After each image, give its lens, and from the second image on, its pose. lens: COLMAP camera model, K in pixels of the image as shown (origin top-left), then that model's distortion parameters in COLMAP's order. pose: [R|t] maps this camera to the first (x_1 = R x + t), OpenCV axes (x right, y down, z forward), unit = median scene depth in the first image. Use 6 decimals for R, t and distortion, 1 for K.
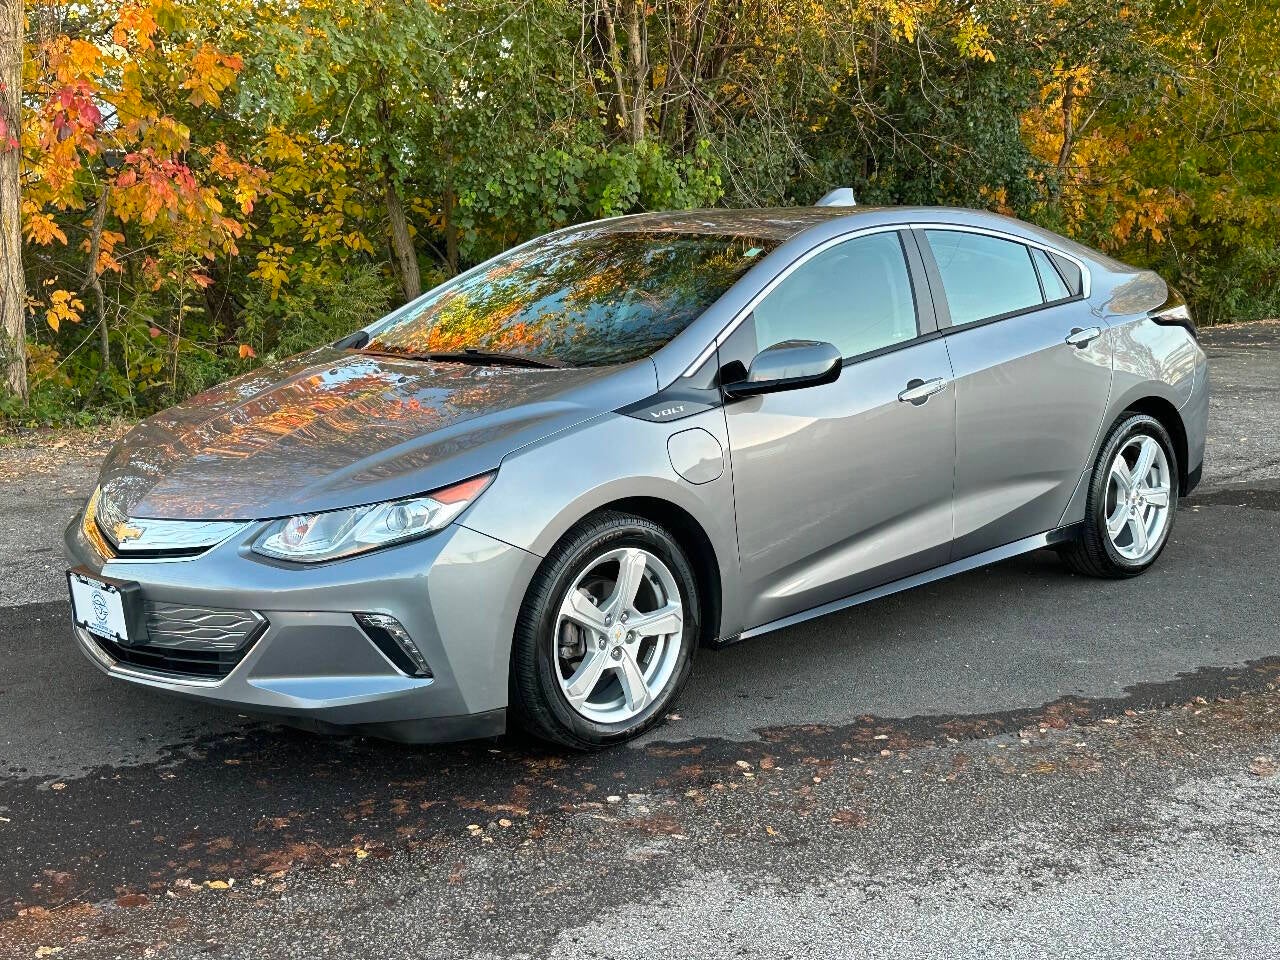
lens RADIAL K [[1560.0, 0, 637.9], [0, 1560.0, 489.5], [0, 0, 1]] dist [0.227945, -0.540924]
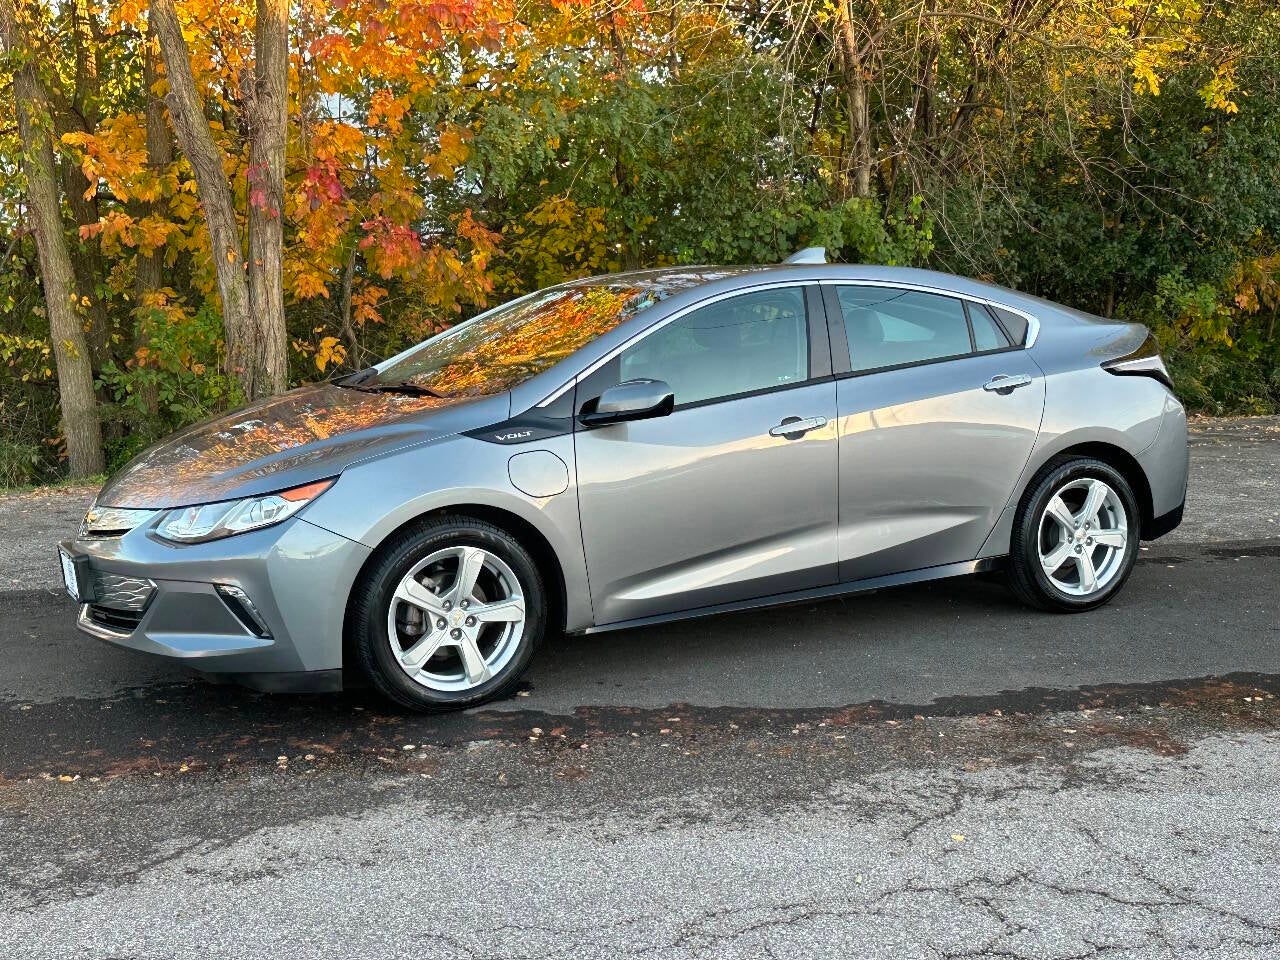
lens RADIAL K [[1557.2, 0, 643.4], [0, 1557.2, 481.4], [0, 0, 1]] dist [0.228808, -0.530360]
pose [[0.965564, 0.032553, -0.258121, 0.156243], [-0.042059, 0.998622, -0.031388, 0.006904], [0.256743, 0.041164, 0.965603, -0.047868]]
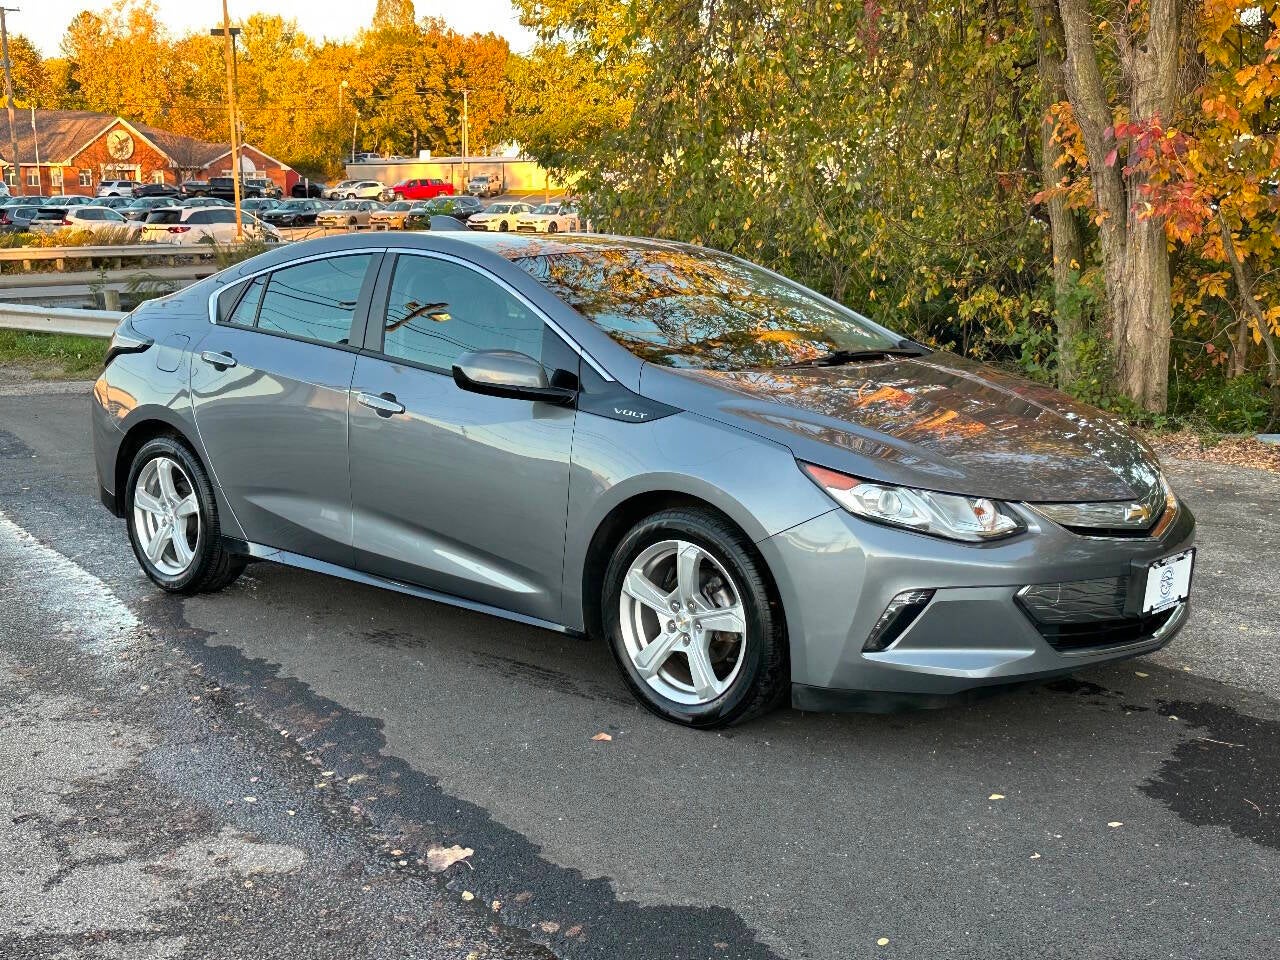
lens RADIAL K [[1526.9, 0, 634.2], [0, 1526.9, 484.8], [0, 0, 1]] dist [0.235997, -0.572130]
pose [[0.113113, 0.160902, -0.980467, 0.585699], [-0.166512, 0.975914, 0.140945, -0.082435], [0.979530, 0.147317, 0.137181, 0.452568]]
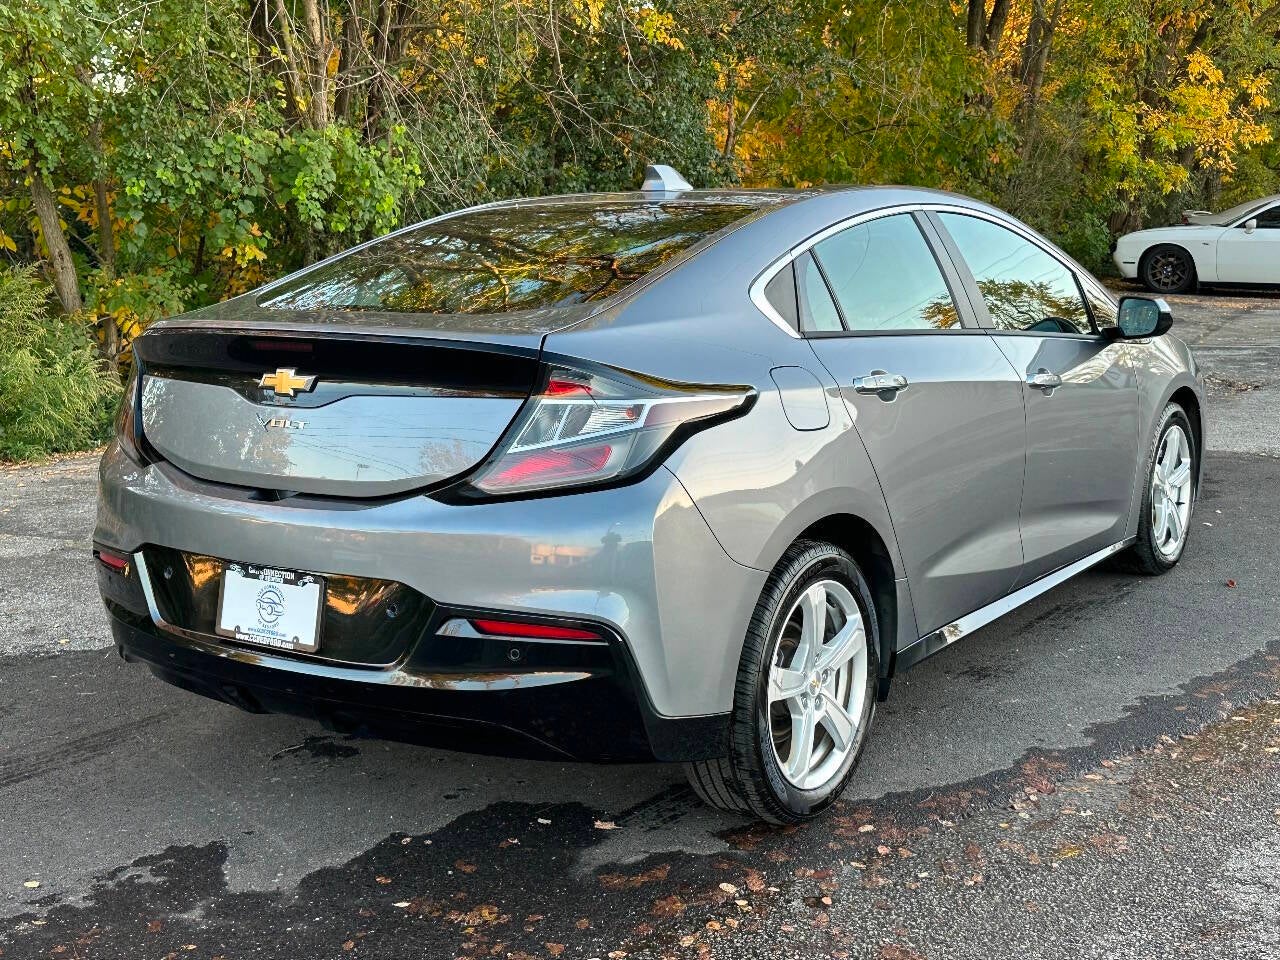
lens RADIAL K [[1523.8, 0, 643.7], [0, 1523.8, 483.0], [0, 0, 1]] dist [0.232740, -0.545090]
pose [[0.969286, -0.053231, 0.240105, -0.053013], [0.052372, 0.998578, 0.009963, -0.013906], [-0.240294, 0.002918, 0.970696, 0.088163]]
